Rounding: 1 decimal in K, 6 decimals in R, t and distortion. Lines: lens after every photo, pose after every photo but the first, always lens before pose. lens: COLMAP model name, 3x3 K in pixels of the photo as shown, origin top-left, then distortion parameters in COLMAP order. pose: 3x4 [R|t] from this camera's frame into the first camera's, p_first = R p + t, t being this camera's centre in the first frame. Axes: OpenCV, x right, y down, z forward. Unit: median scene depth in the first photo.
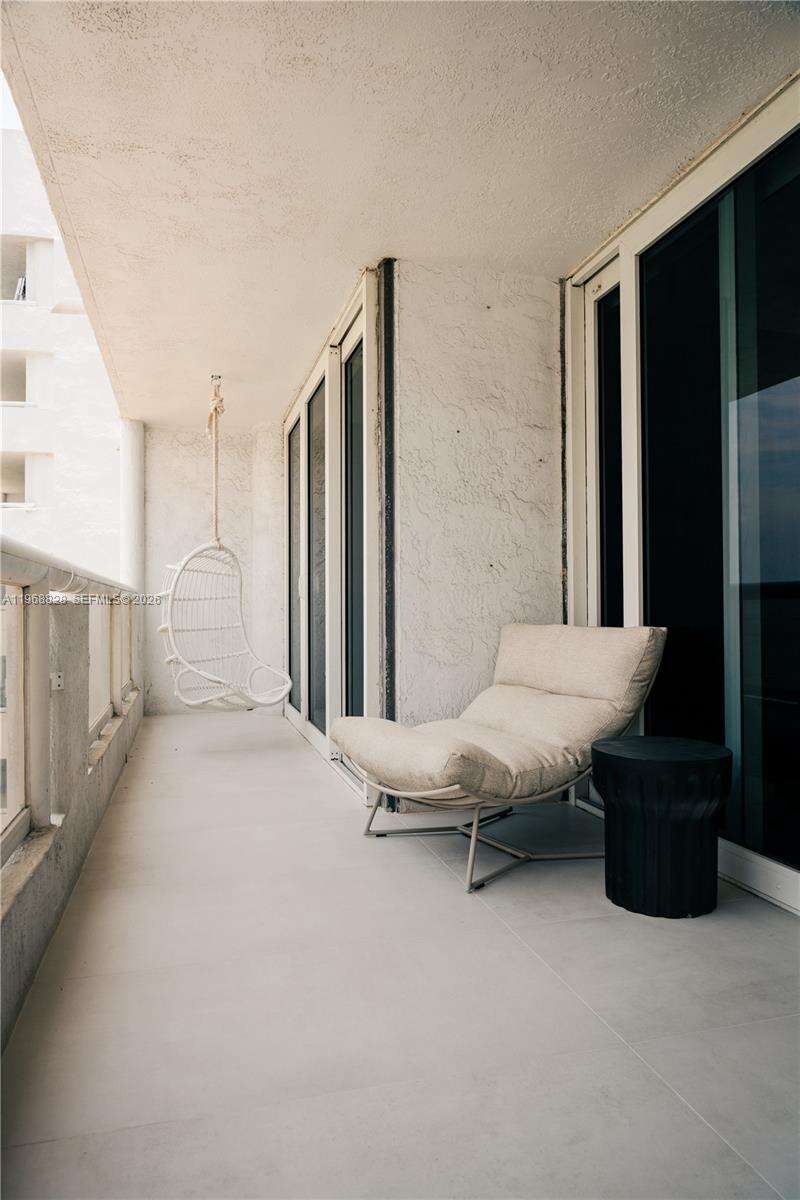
lens RADIAL K [[790.6, 0, 400.0], [0, 790.6, 600.0], [0, 0, 1]] dist [-0.013953, 0.001359]
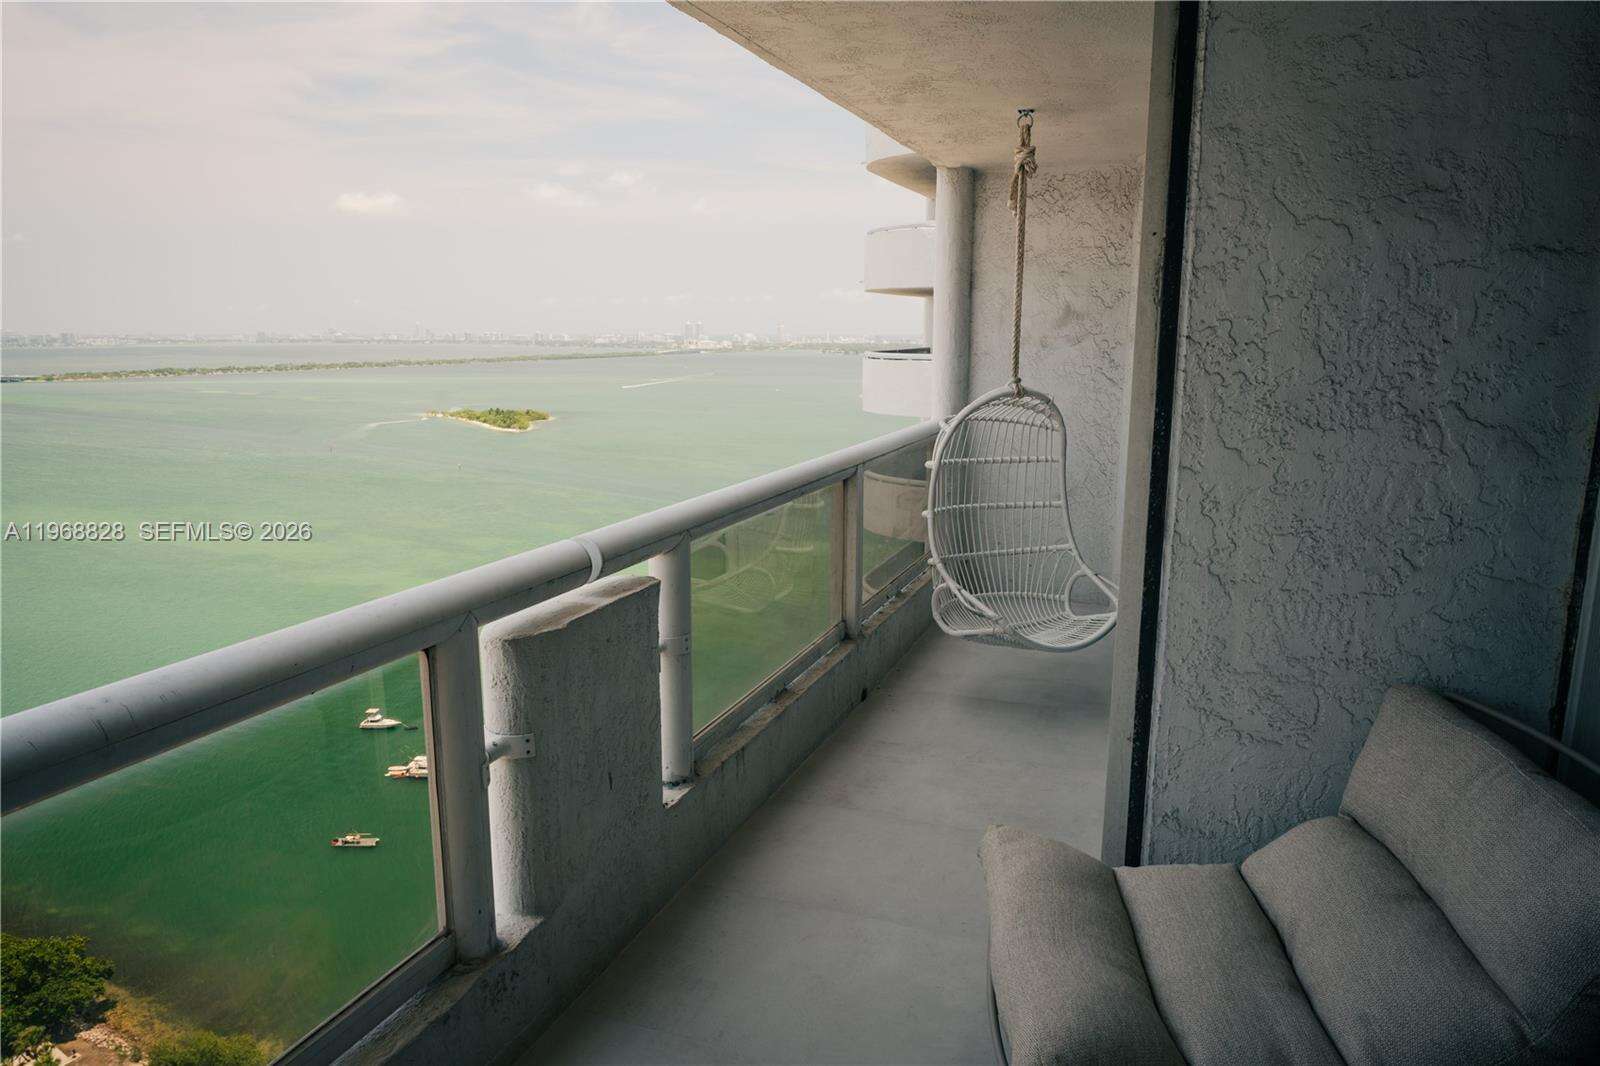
lens RADIAL K [[1054.2, 0, 790.2], [0, 1054.2, 536.0], [0, 0, 1]] dist [-0.013953, 0.001359]
pose [[0.804135, 0.118528, -0.582509, 0.202018], [0.003480, 0.978964, 0.204002, -0.193857], [0.594436, -0.166072, 0.786808, 0.298442]]
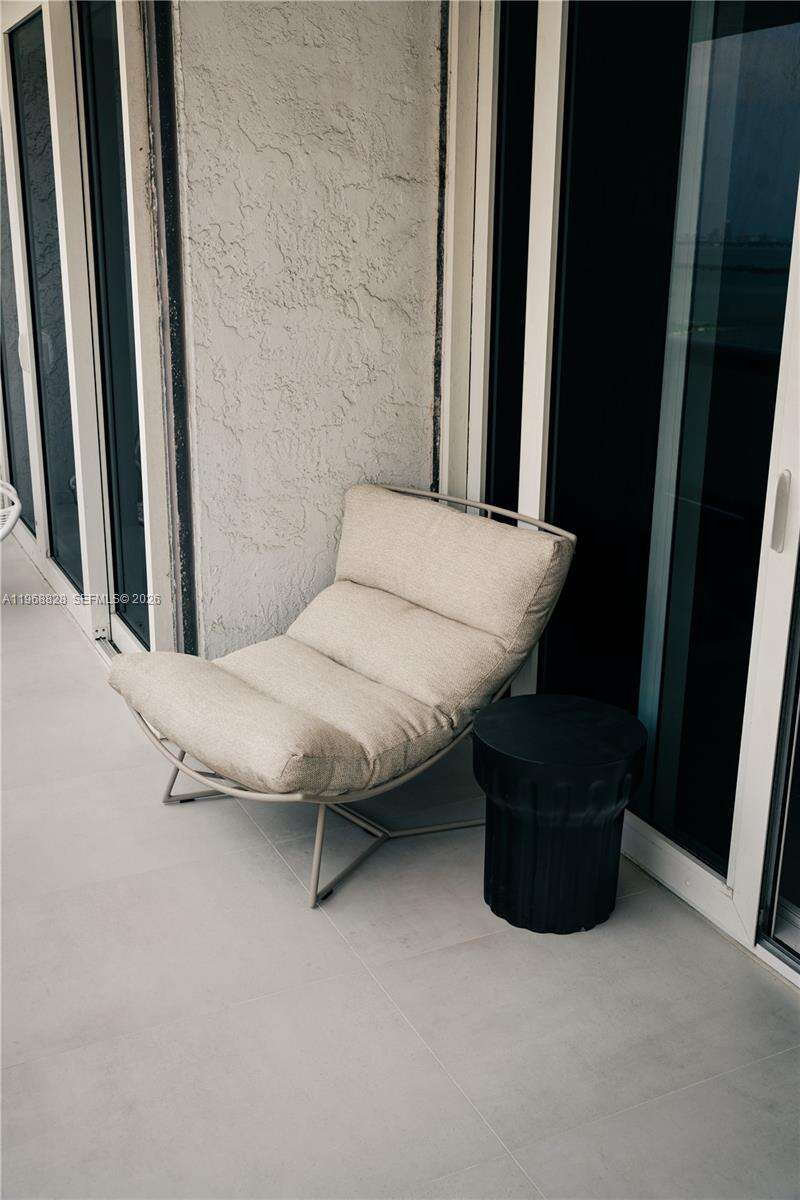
lens RADIAL K [[1198.0, 0, 400.0], [0, 1198.0, 600.0], [0, 0, 1]] dist [-0.005248, 0.023496]
pose [[0.981351, -0.042319, 0.187508, -0.027178], [-0.018186, 0.950649, 0.309734, -0.205022], [-0.191362, -0.307368, 0.932151, -0.018322]]
